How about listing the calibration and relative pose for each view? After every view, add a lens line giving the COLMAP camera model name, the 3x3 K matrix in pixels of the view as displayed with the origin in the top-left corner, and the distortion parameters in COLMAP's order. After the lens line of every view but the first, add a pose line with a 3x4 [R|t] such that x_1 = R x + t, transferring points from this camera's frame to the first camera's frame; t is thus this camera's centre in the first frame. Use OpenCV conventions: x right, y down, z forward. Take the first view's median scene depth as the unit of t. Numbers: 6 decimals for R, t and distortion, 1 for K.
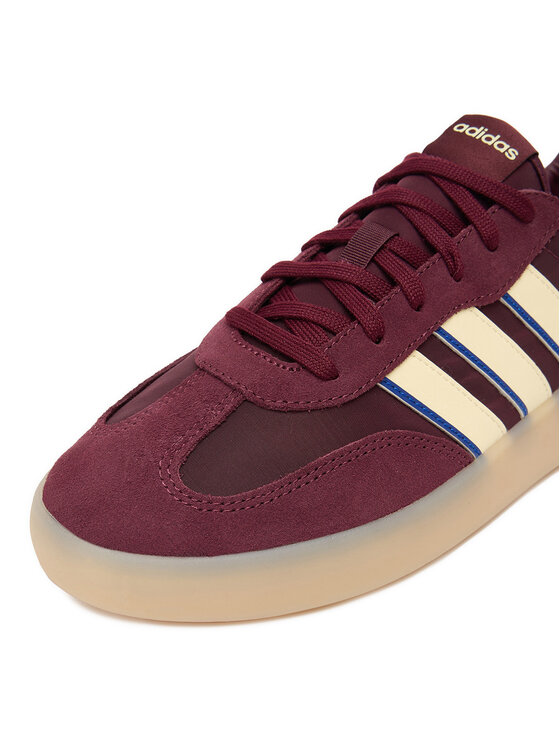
lens RADIAL K [[955.8, 0, 222.6], [0, 955.8, 373.0], [0, 0, 1]] dist [0.018219, -0.589173]
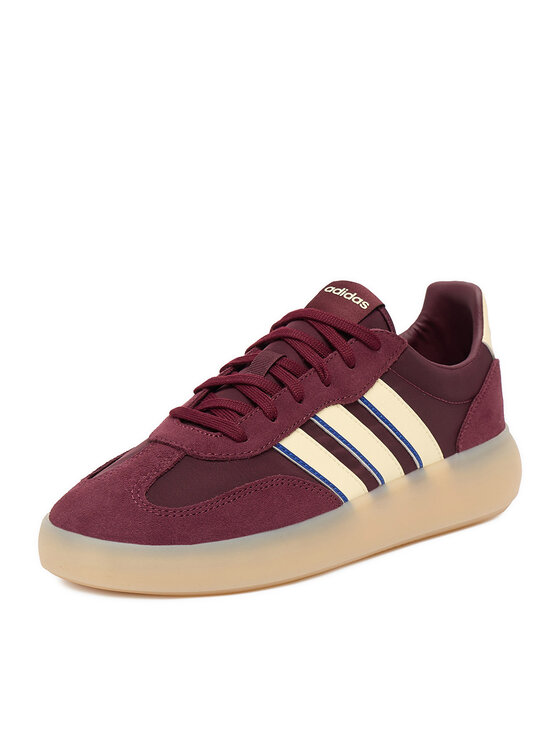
lens RADIAL K [[1464.5, 0, 280.0], [0, 1464.5, 373.0], [0, 0, 1]] dist [-0.005178, -0.024202]
pose [[0.992263, -0.006546, 0.123984, -0.105956], [0.037675, 0.967398, -0.250443, 0.448220], [-0.118303, 0.253176, 0.960160, -1.168711]]
